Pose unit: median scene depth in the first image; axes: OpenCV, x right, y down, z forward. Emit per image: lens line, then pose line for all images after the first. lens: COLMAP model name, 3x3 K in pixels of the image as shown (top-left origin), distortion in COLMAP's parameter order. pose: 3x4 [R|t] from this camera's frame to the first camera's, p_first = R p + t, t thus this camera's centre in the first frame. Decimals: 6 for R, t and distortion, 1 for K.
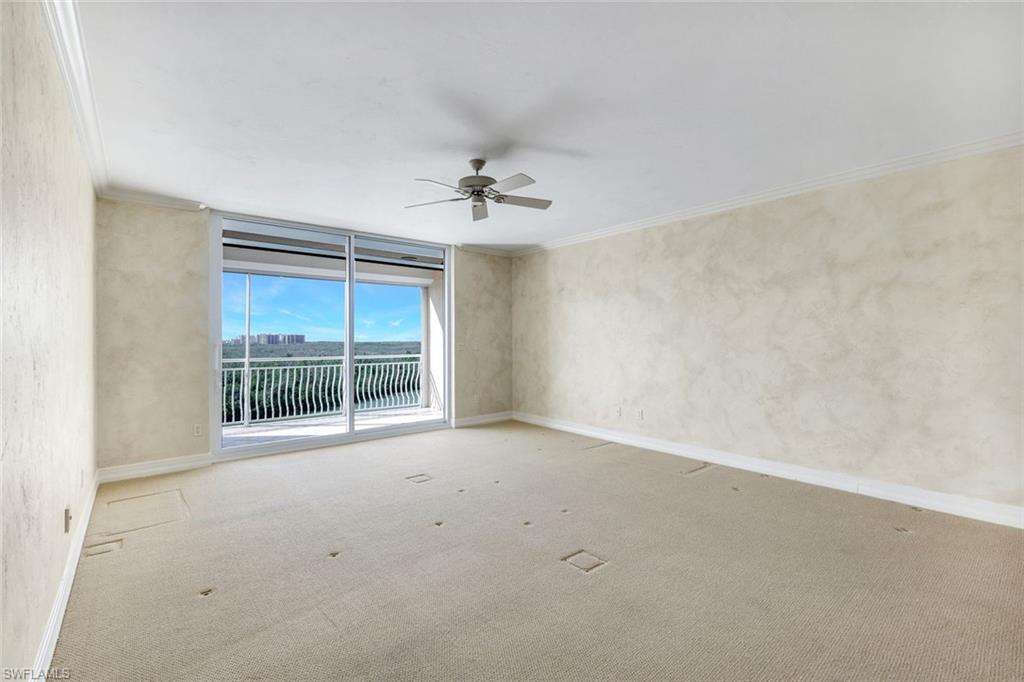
lens RADIAL K [[462.7, 0, 506.9], [0, 462.7, 333.8], [0, 0, 1]] dist [0.000440, -0.000119]
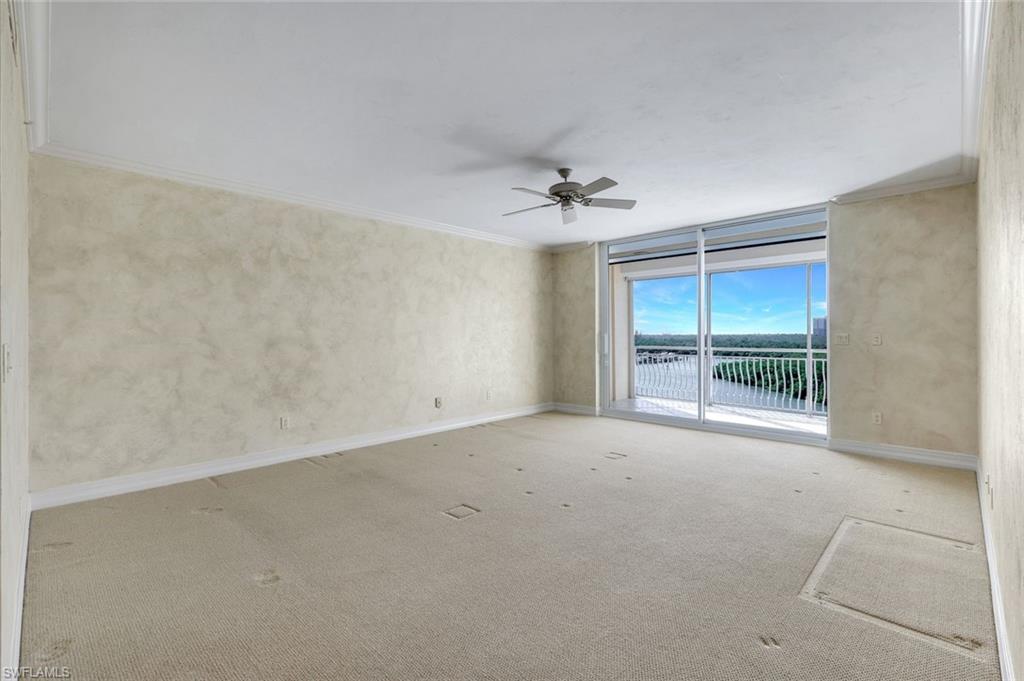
lens RADIAL K [[455.9, 0, 512.0], [0, 455.9, 340.5], [0, 0, 1]] dist [0.000912, 0.000153]
pose [[0.090179, 0.015480, -0.995805, 0.545921], [0.019381, 0.999663, 0.017295, 0.007585], [0.995737, -0.020860, 0.089849, 0.410760]]
